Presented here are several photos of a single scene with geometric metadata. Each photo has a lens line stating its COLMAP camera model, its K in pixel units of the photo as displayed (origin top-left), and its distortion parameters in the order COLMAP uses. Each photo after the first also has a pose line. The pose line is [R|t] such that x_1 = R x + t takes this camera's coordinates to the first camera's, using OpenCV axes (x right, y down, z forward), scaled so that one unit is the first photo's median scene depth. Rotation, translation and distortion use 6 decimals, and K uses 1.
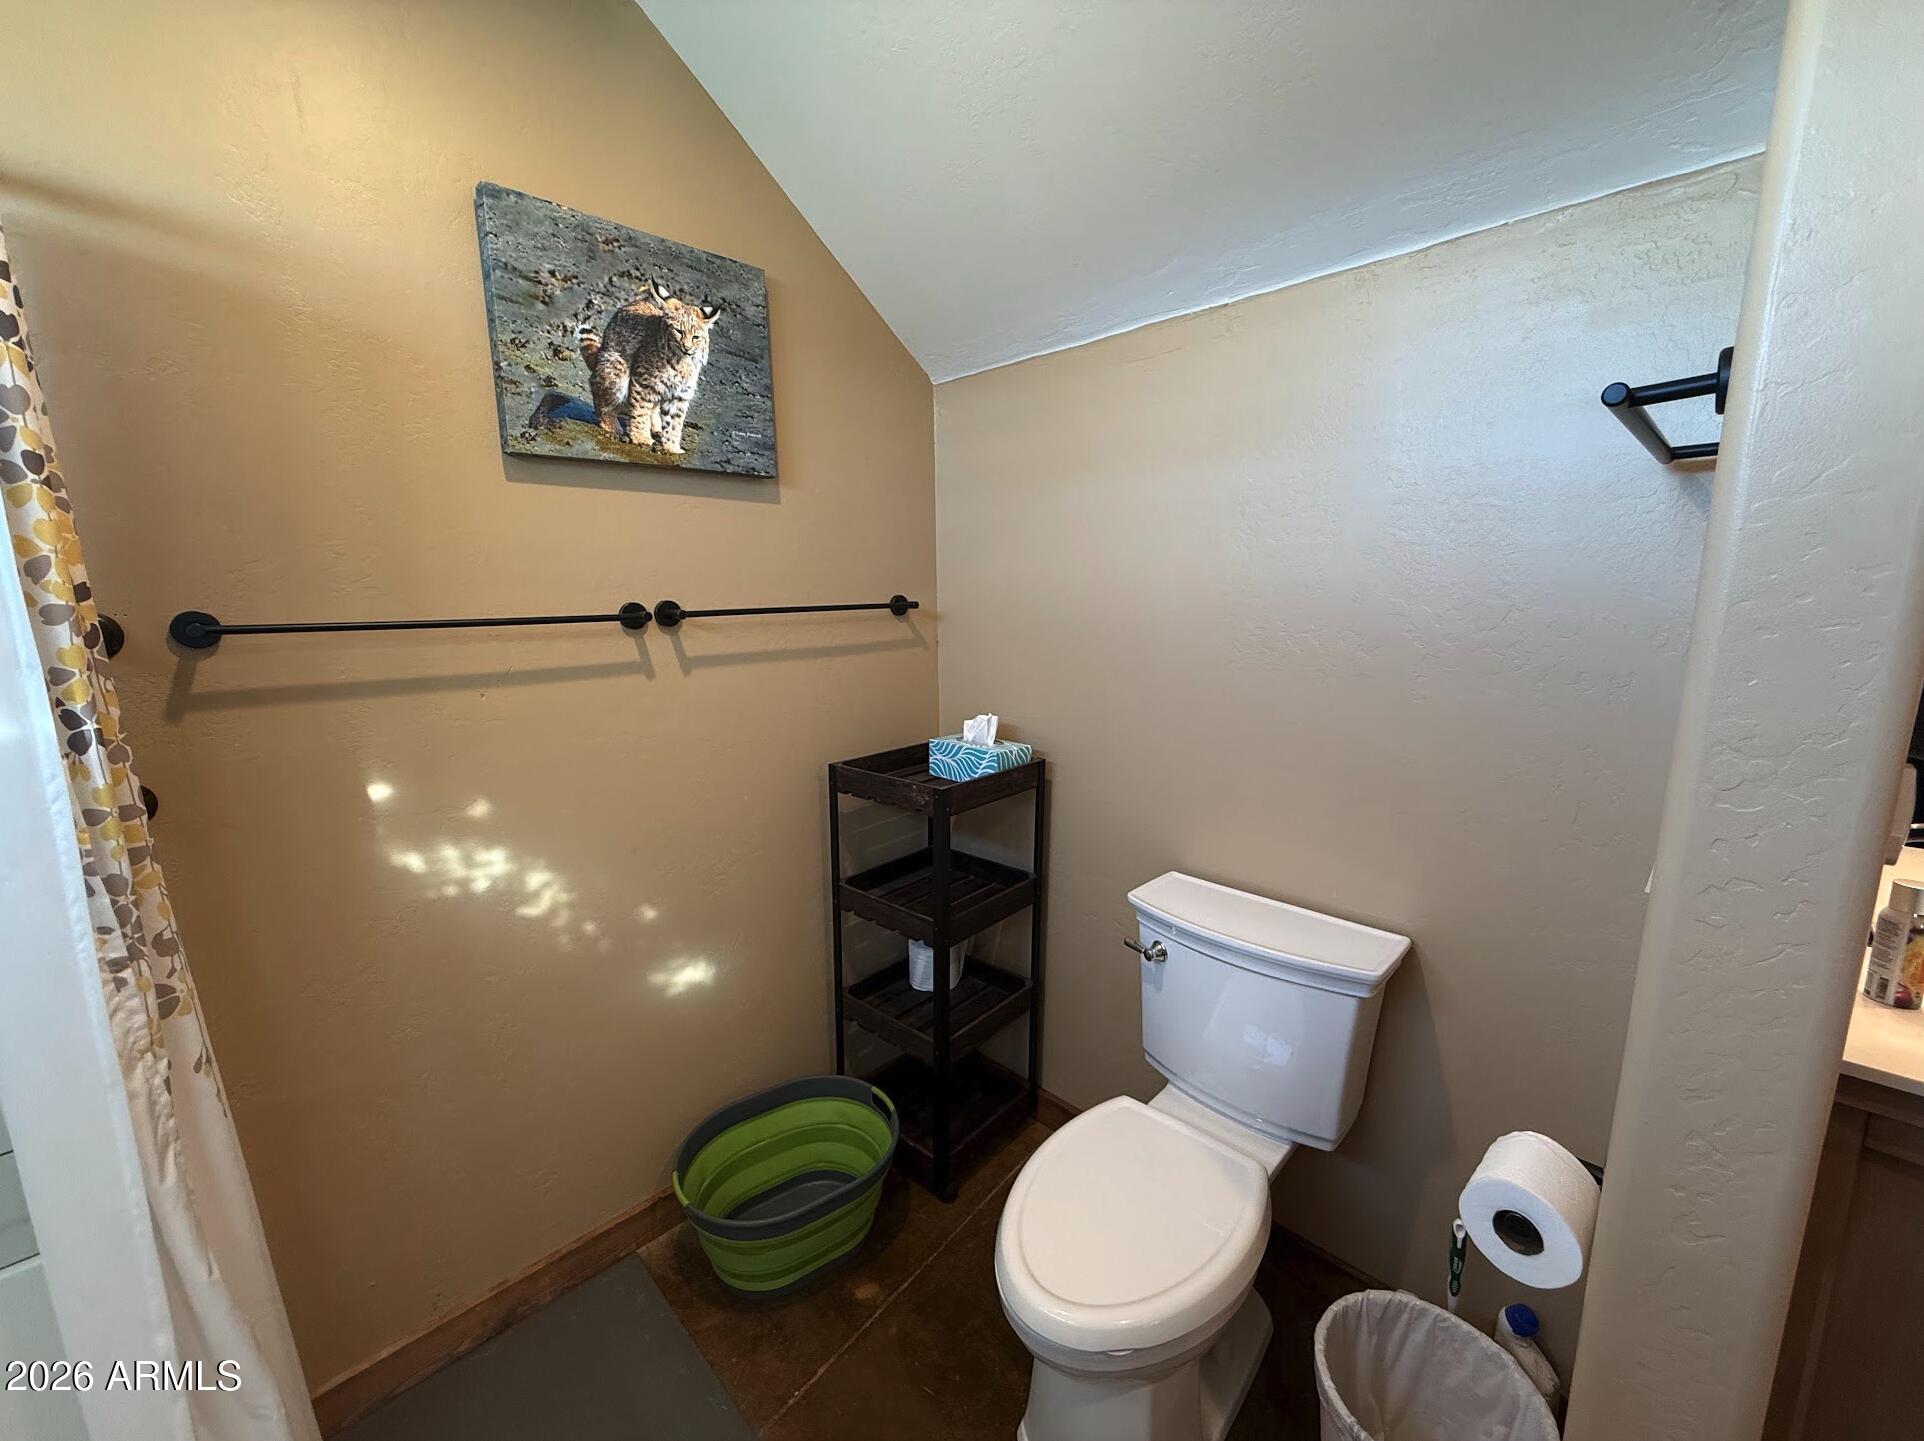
lens RADIAL K [[758.0, 0, 996.6], [0, 758.0, 714.1], [0, 0, 1]] dist [0.008715, -0.000127]
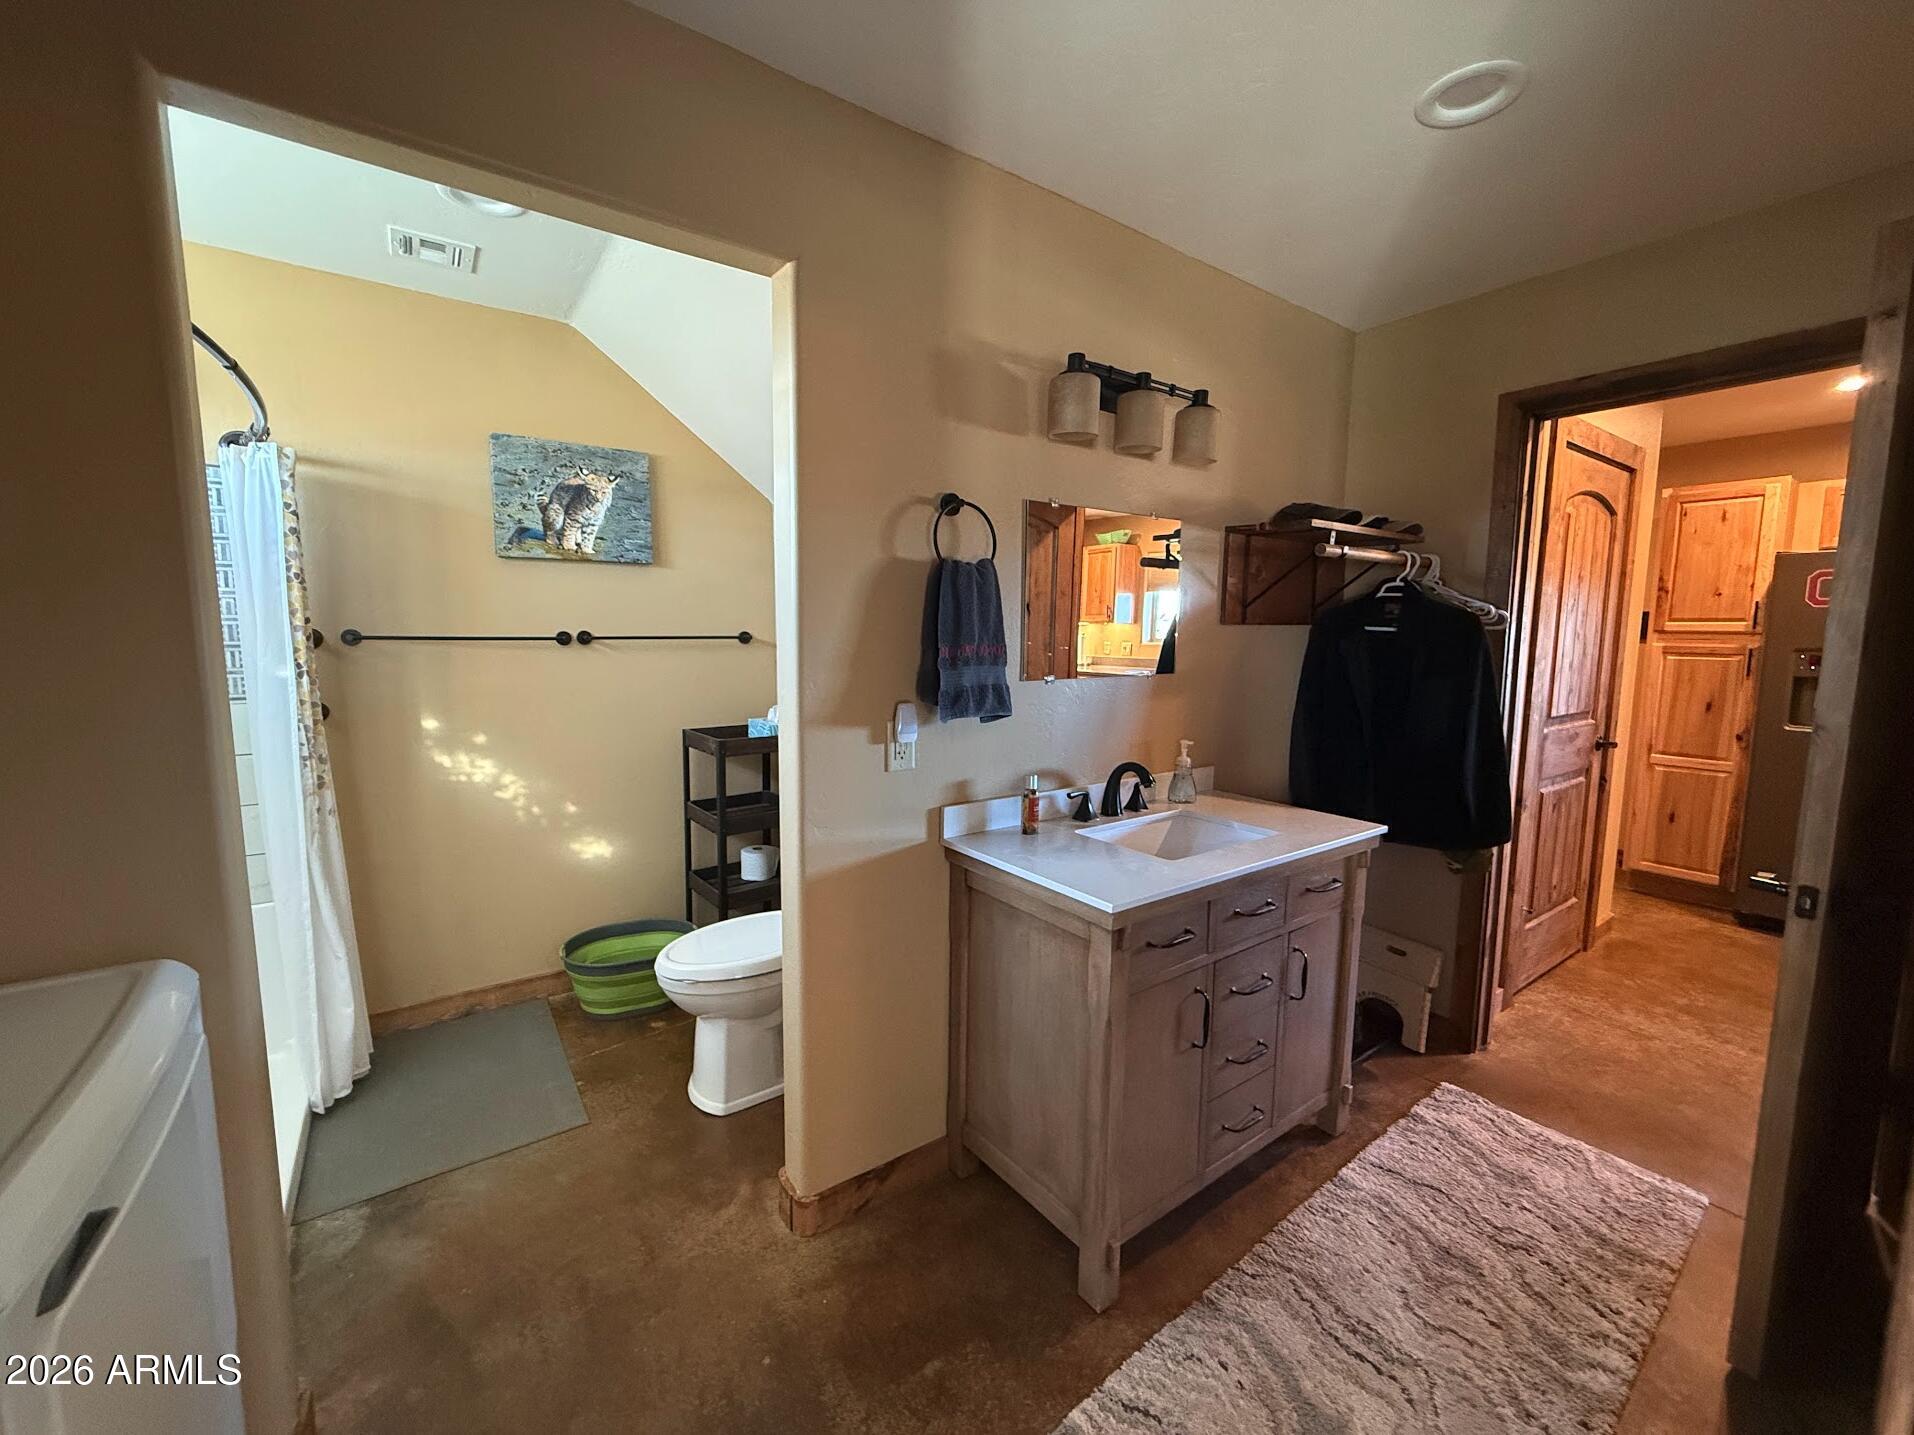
lens RADIAL K [[754.1, 0, 991.4], [0, 754.1, 711.1], [0, 0, 1]] dist [0.008715, -0.000127]
pose [[0.987966, 0.036571, -0.150288, 0.890959], [-0.045584, 0.997335, -0.056973, 0.112278], [0.147804, 0.063138, 0.986999, -0.702756]]
